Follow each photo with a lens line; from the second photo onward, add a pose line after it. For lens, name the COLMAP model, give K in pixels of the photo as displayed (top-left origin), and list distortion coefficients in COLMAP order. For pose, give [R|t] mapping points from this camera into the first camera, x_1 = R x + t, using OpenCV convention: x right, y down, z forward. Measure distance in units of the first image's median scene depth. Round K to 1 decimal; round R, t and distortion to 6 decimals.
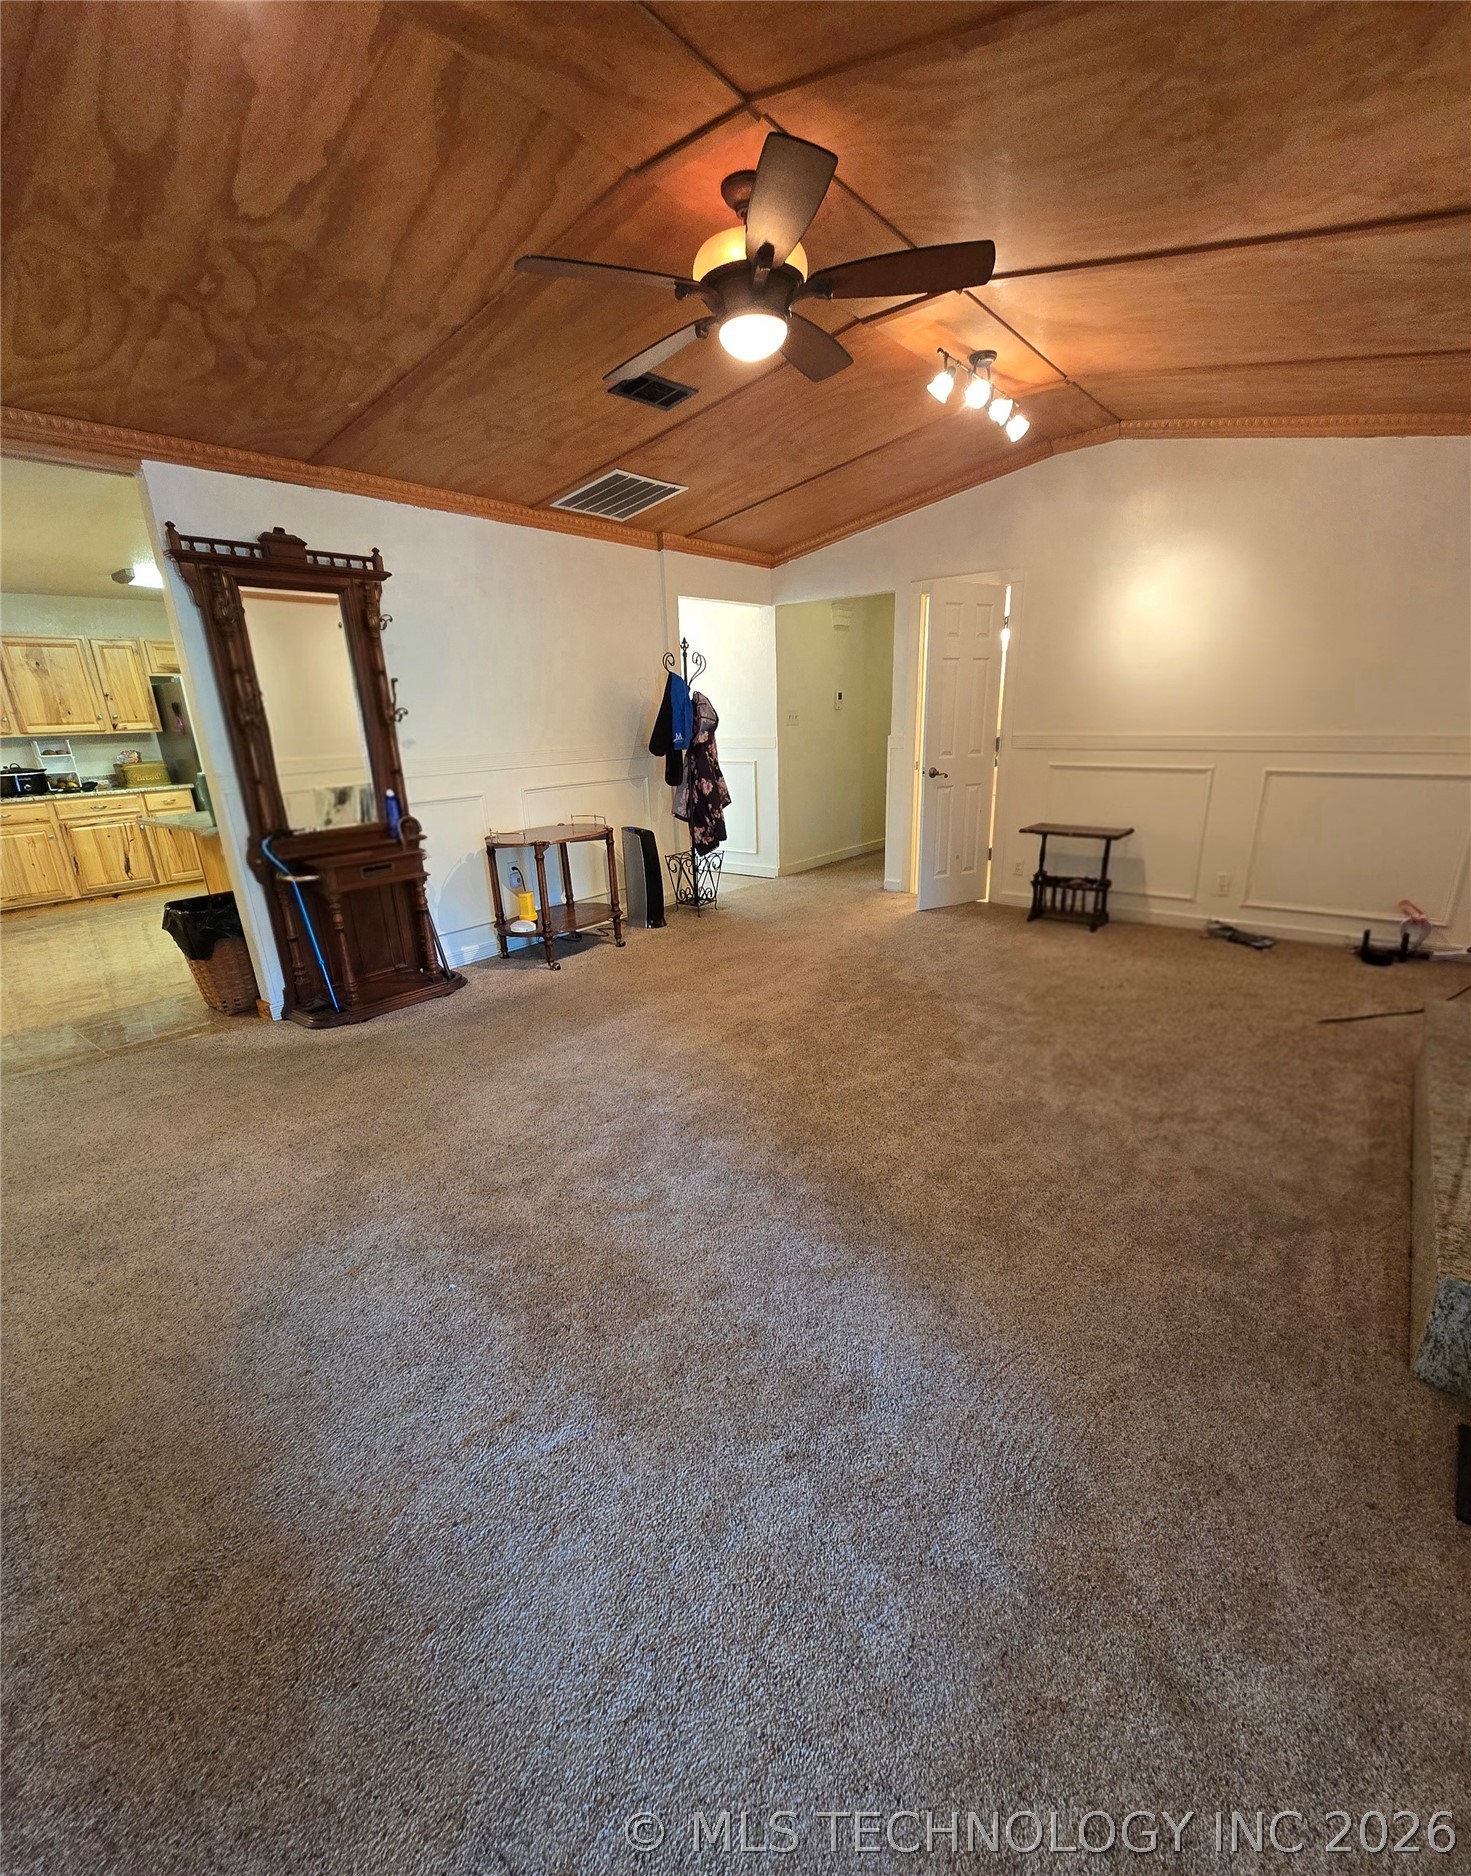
lens RADIAL K [[799.3, 0, 743.7], [0, 799.3, 982.6], [0, 0, 1]] dist [-0.001671, -0.000793]
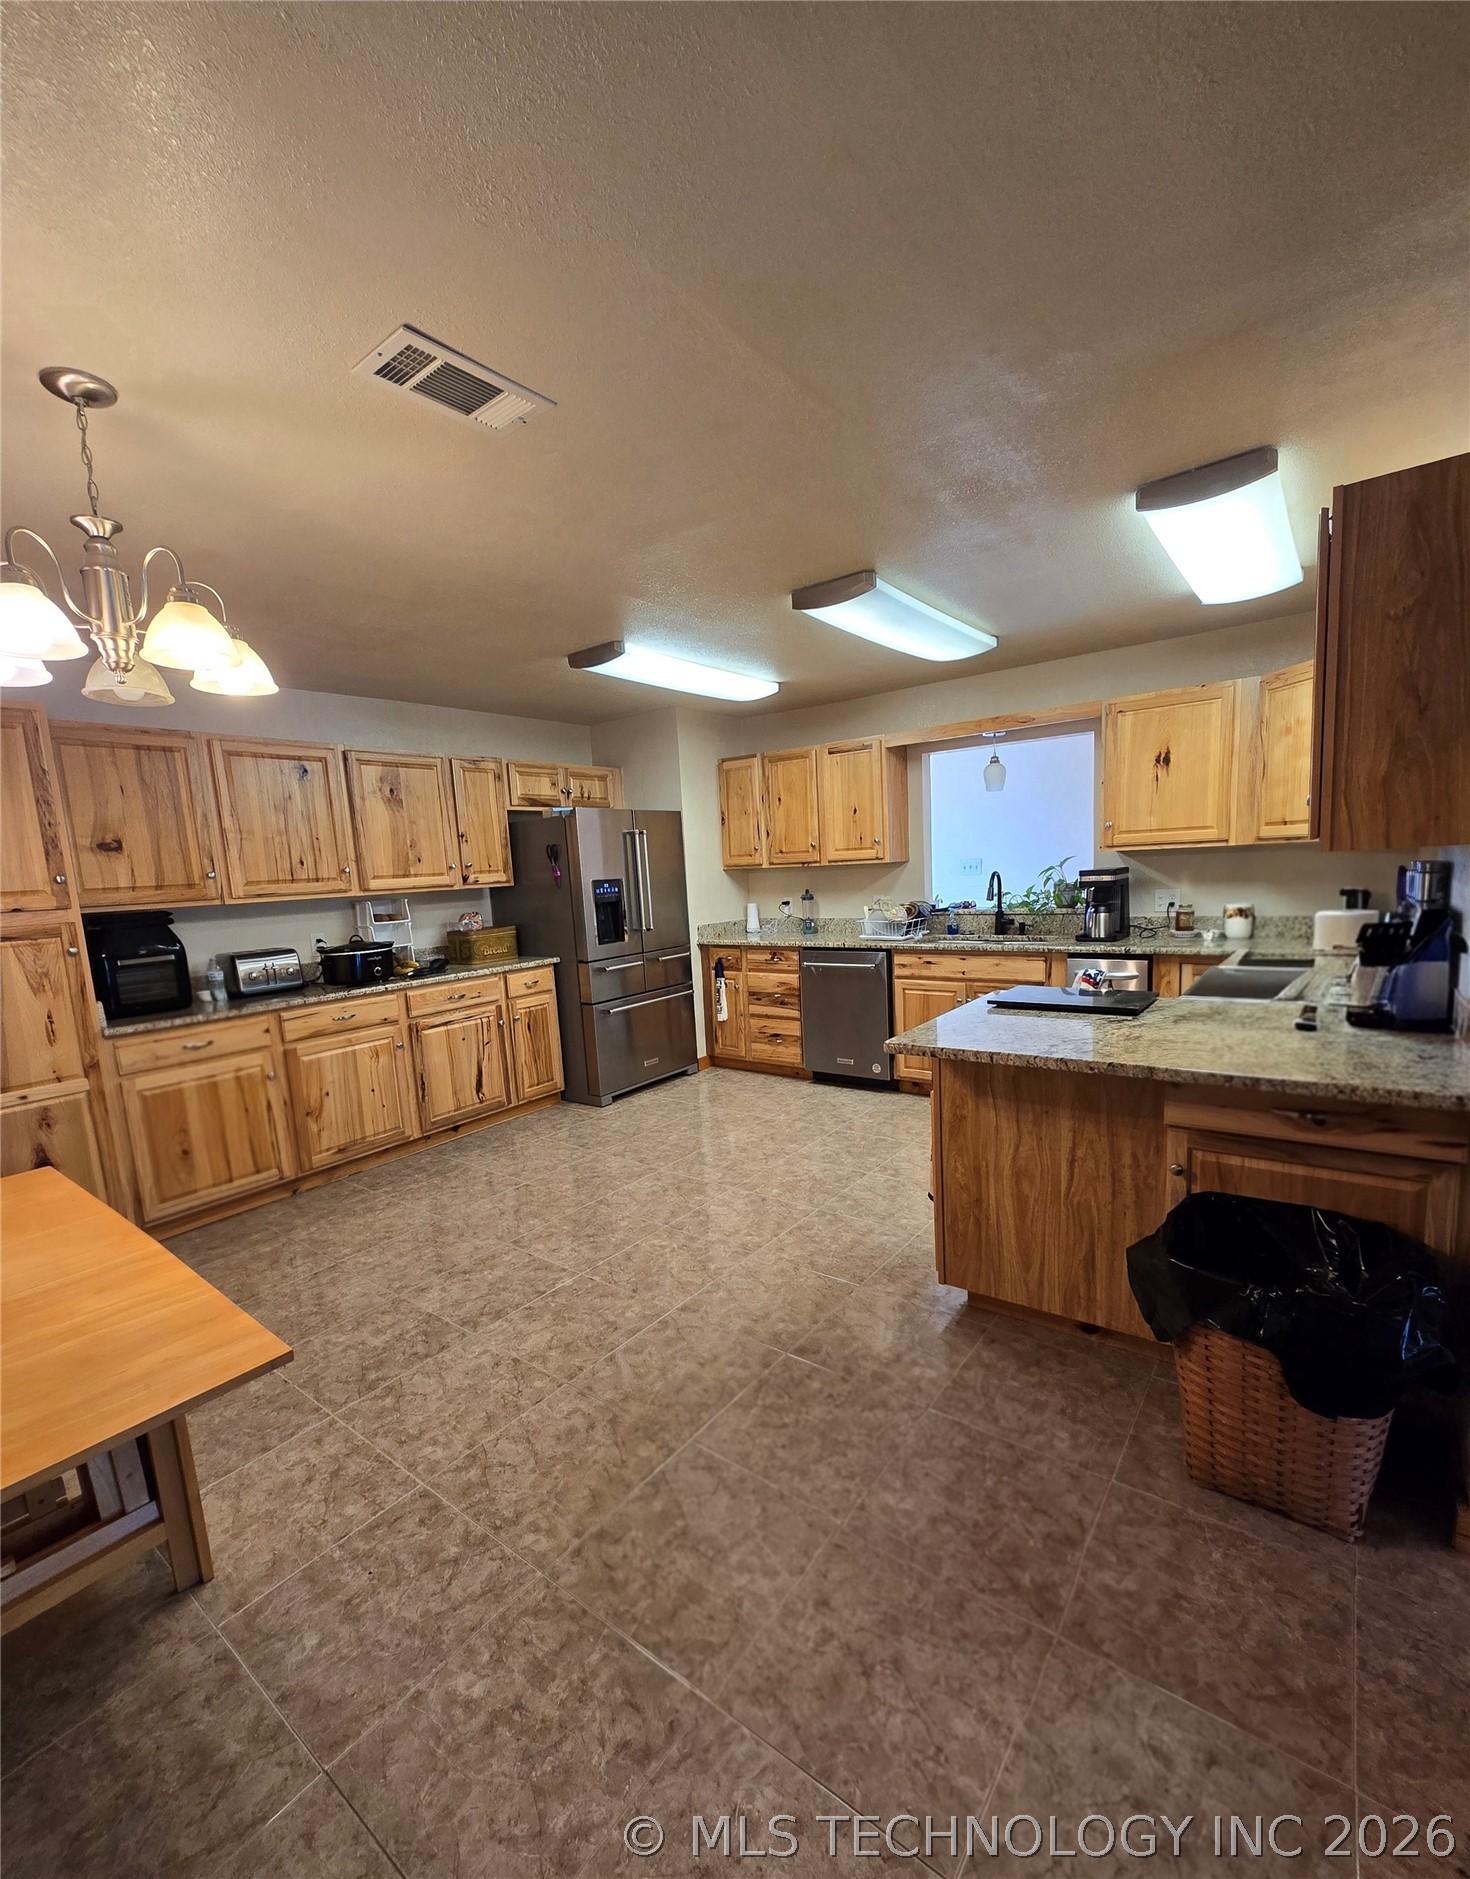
lens RADIAL K [[800.6, 0, 745.2], [0, 800.6, 985.2], [0, 0, 1]] dist [-0.001671, -0.000793]
pose [[0.999357, -0.025219, 0.025481, -0.574354], [0.029377, 0.983438, -0.178849, -0.101359], [-0.020549, 0.179482, 0.983547, 0.336193]]
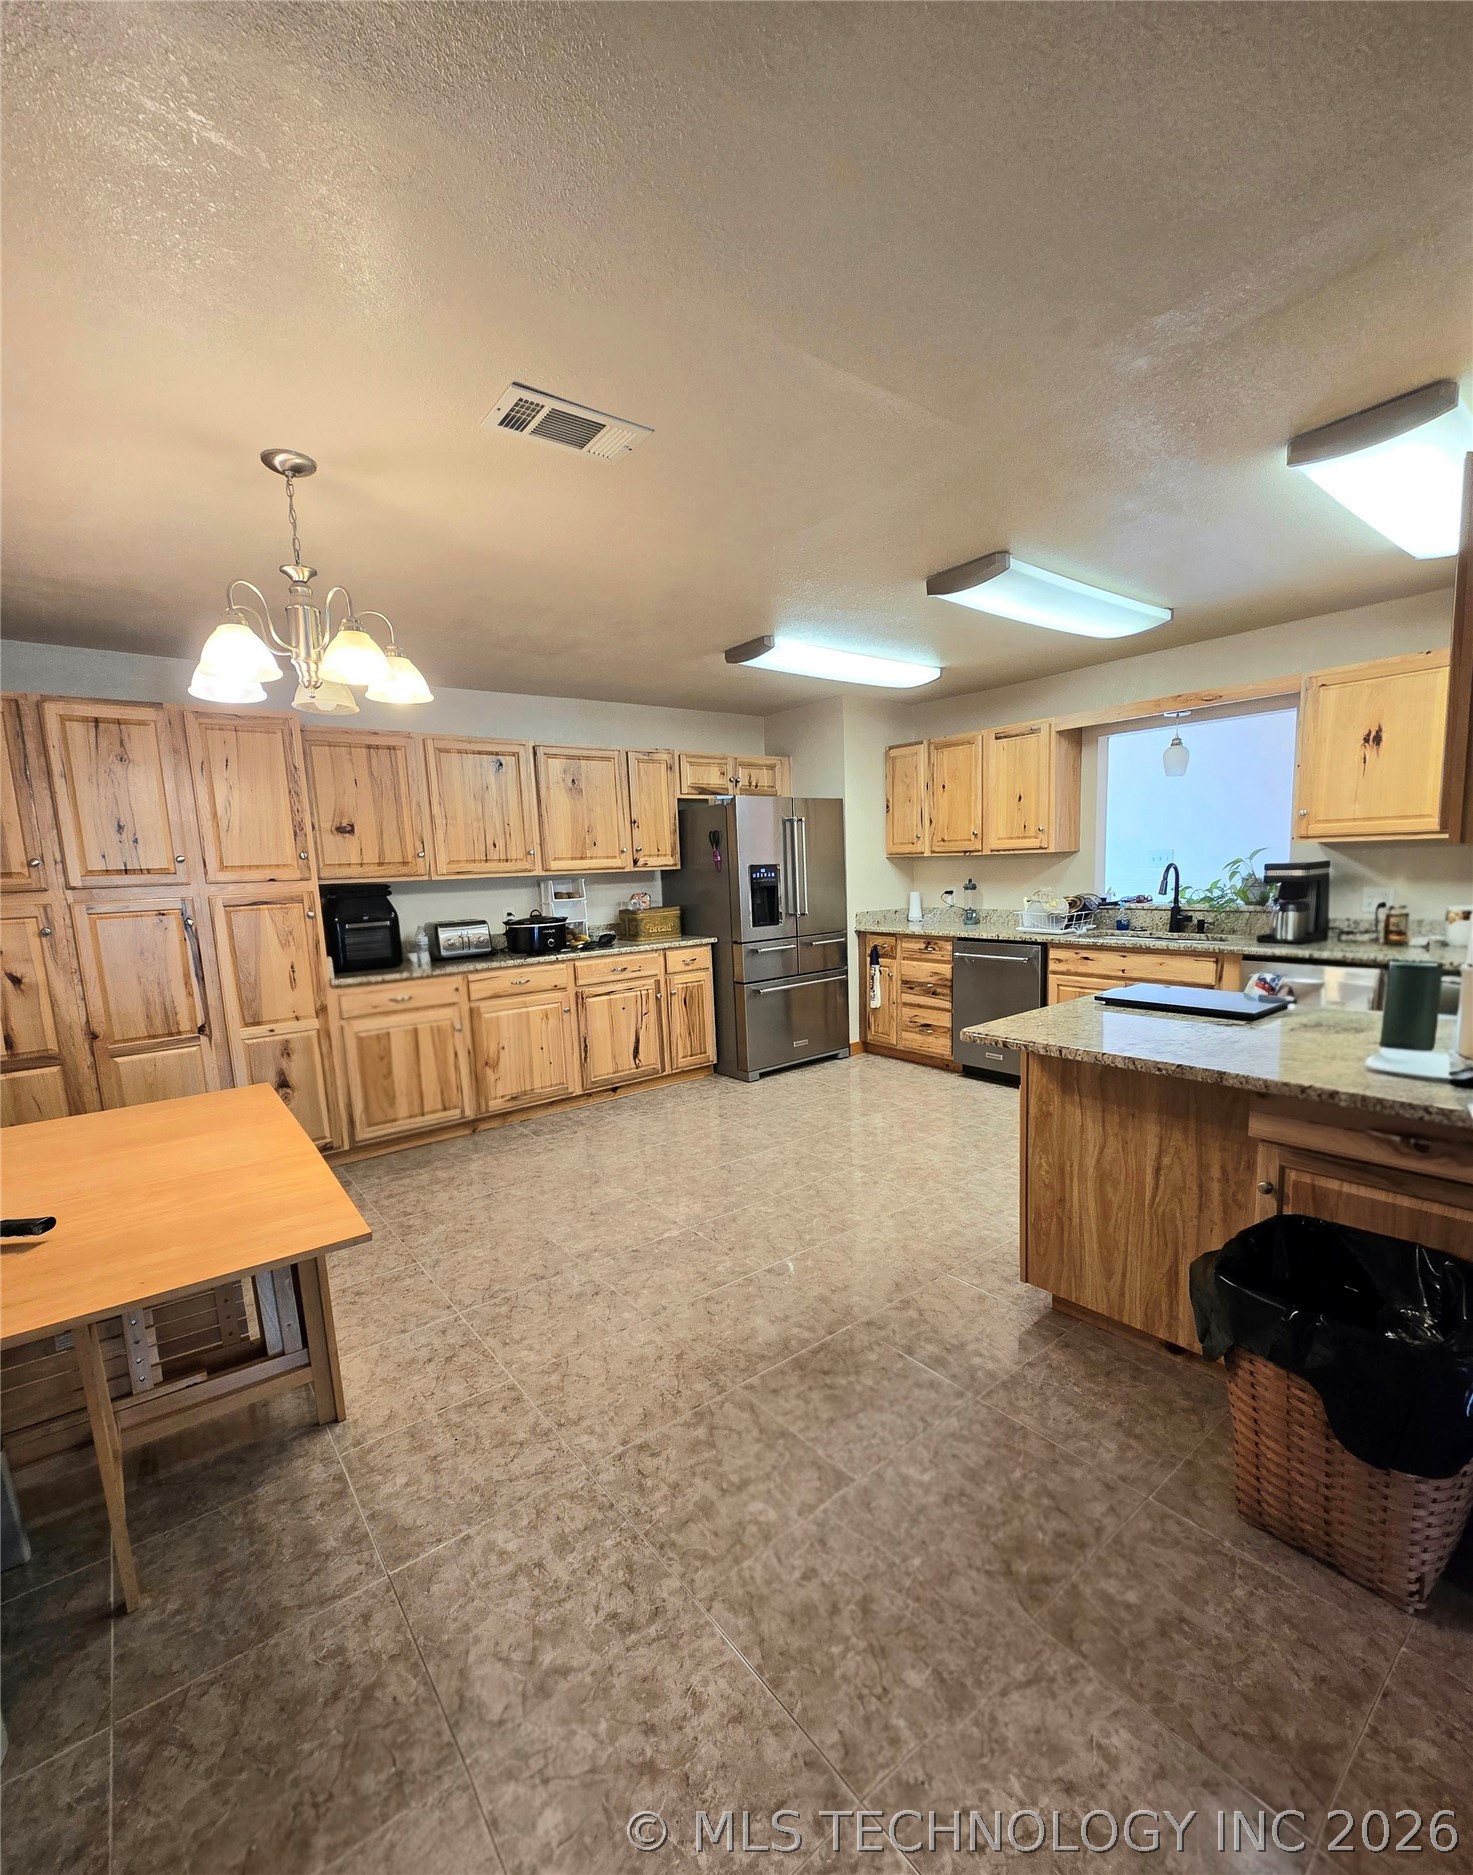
lens RADIAL K [[801.5, 0, 749.5], [0, 801.5, 984.4], [0, 0, 1]] dist [-0.004632, 0.000850]
pose [[0.974675, 0.028628, -0.221788, -0.521246], [-0.065520, 0.984807, -0.160820, -0.095267], [0.213814, 0.171278, 0.961742, 0.324026]]
